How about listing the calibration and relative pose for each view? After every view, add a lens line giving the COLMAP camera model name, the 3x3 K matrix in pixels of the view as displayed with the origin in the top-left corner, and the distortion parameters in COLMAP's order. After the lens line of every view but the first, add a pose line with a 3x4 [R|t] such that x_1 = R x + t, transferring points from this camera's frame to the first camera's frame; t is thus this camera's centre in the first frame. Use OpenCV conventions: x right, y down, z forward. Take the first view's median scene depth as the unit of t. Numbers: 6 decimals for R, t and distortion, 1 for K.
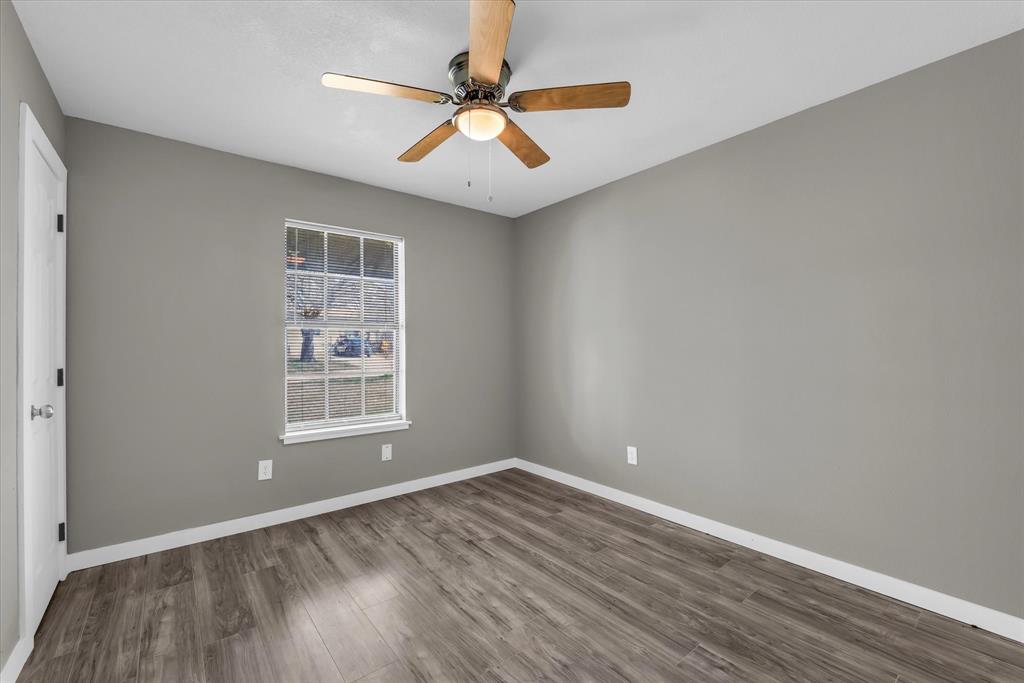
lens RADIAL K [[445.5, 0, 512.0], [0, 445.5, 341.5], [0, 0, 1]] dist [0.000083, -0.000194]
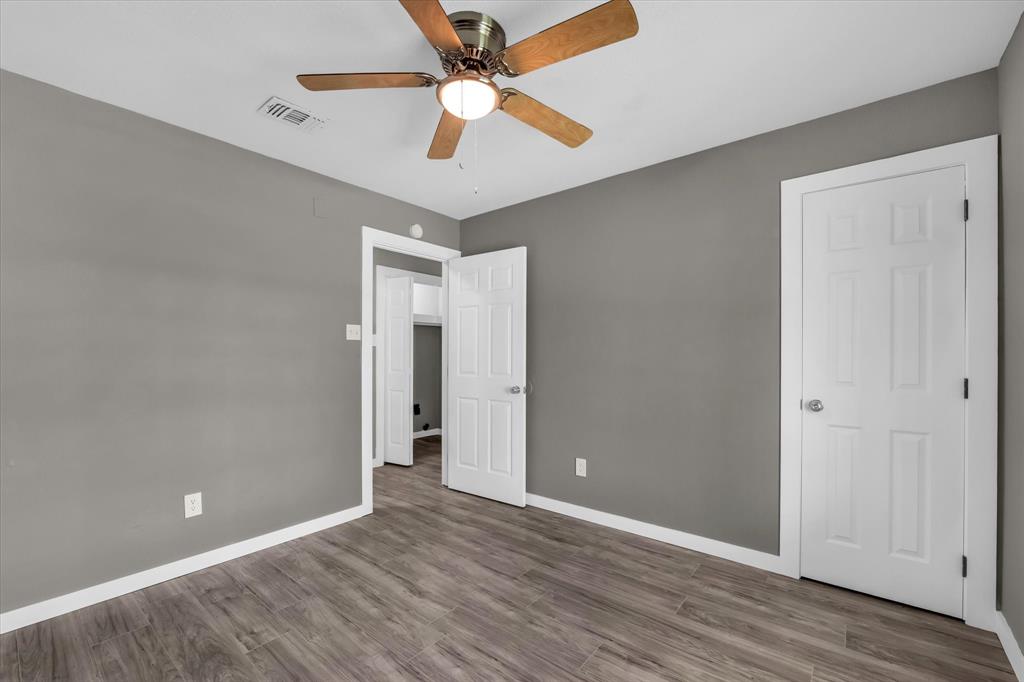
lens RADIAL K [[445.5, 0, 512.0], [0, 445.5, 341.0], [0, 0, 1]] dist [0.000083, -0.000194]
pose [[-0.978503, 0.002064, -0.206223, 0.035696], [0.010313, 0.999188, -0.038937, 0.016260], [0.205975, -0.040226, -0.977730, 2.006240]]
